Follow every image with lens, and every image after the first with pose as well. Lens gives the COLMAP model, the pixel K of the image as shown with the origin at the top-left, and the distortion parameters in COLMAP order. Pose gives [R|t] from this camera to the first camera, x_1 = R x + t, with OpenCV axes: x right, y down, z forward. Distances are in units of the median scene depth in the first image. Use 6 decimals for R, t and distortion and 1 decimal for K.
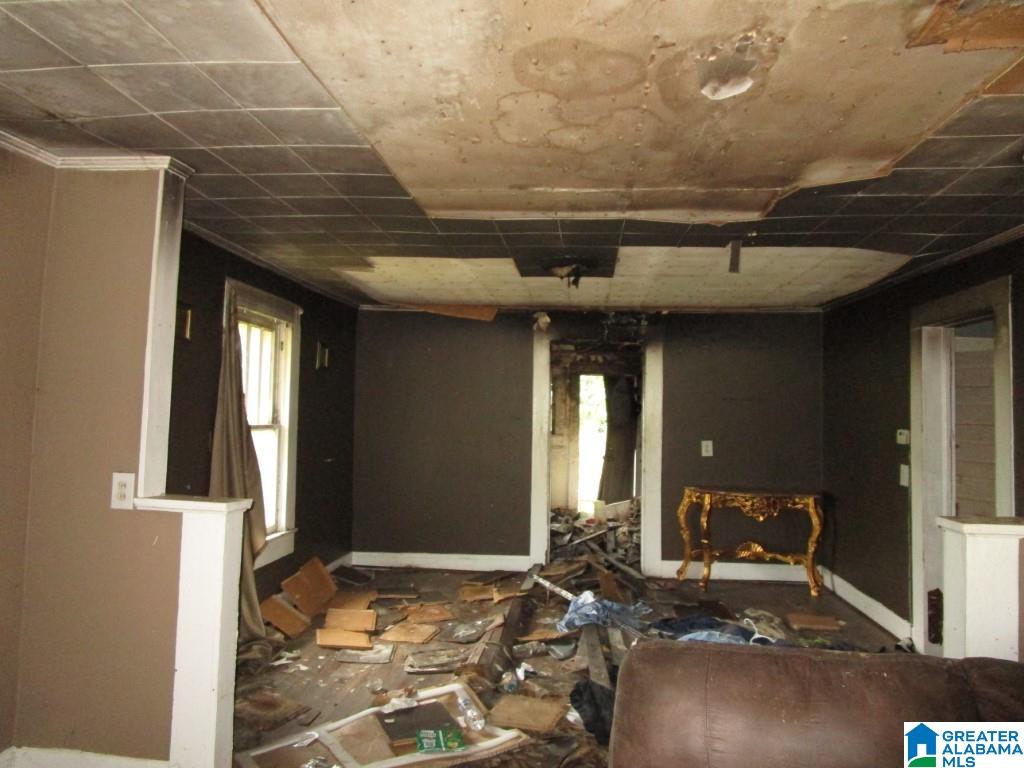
lens RADIAL K [[718.7, 0, 511.2], [0, 718.7, 383.7], [0, 0, 1]] dist [-0.016127, 0.000603]
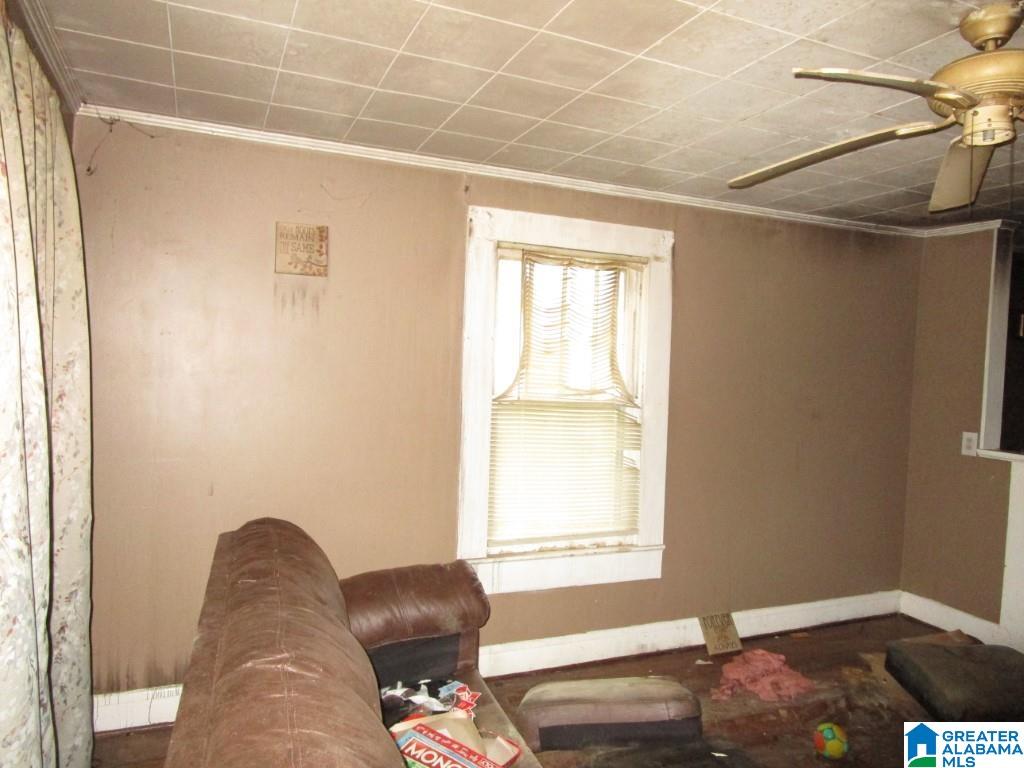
lens RADIAL K [[718.7, 0, 510.4], [0, 718.7, 388.6], [0, 0, 1]] dist [-0.016127, 0.000603]
pose [[0.486919, 0.023591, -0.873128, 0.320455], [0.030903, 0.998544, 0.044213, -0.068986], [0.872900, -0.048510, 0.485481, -0.612910]]
